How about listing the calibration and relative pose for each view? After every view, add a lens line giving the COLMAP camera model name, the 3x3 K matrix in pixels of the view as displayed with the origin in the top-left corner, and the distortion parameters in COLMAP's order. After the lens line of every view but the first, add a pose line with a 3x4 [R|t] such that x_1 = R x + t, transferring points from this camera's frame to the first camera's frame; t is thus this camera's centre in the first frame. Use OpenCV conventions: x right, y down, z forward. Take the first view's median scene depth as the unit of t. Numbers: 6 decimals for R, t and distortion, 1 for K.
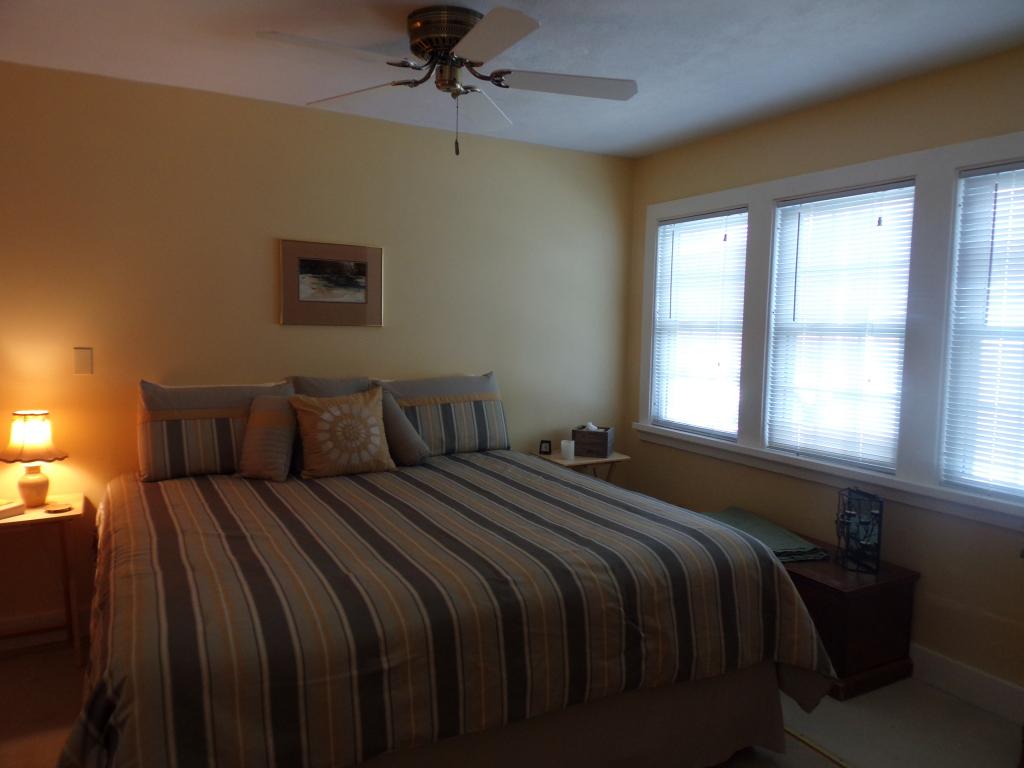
lens RADIAL K [[720.4, 0, 512.0], [0, 720.4, 384.0], [0, 0, 1]] dist [0.114876, -0.144187]
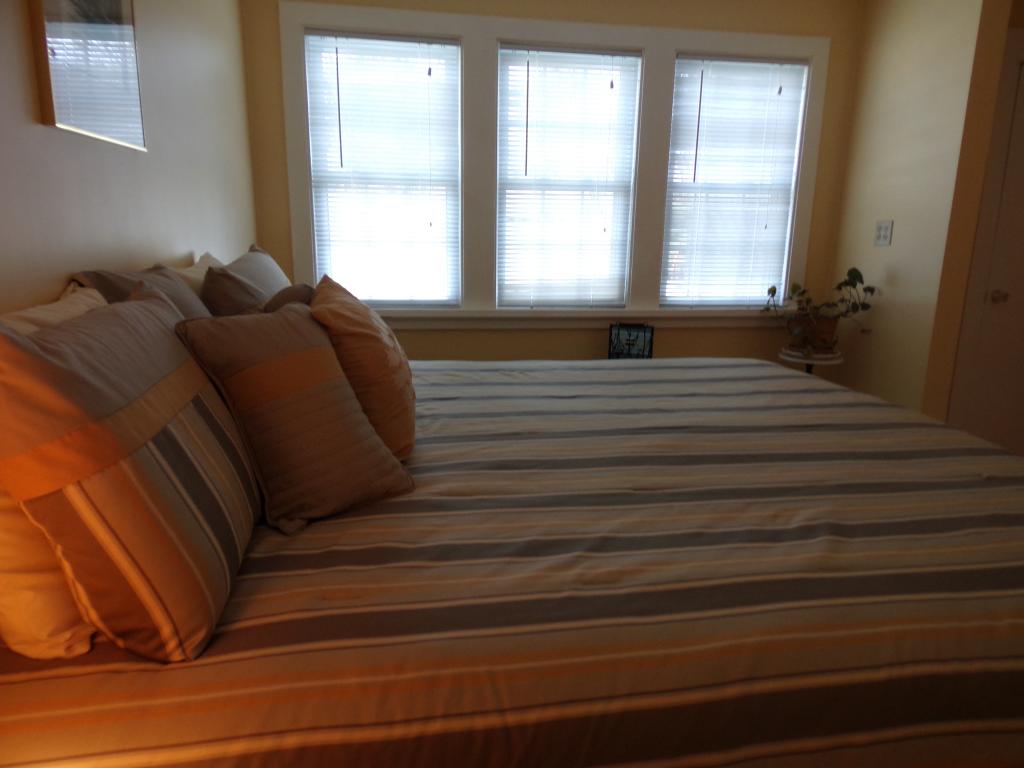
lens RADIAL K [[720.4, 0, 512.0], [0, 720.4, 384.0], [0, 0, 1]] dist [0.114876, -0.144187]
pose [[0.318814, -0.232939, 0.918748, -0.622607], [0.067683, 0.972450, 0.223068, -0.032361], [-0.945398, -0.008933, 0.325797, 0.699908]]
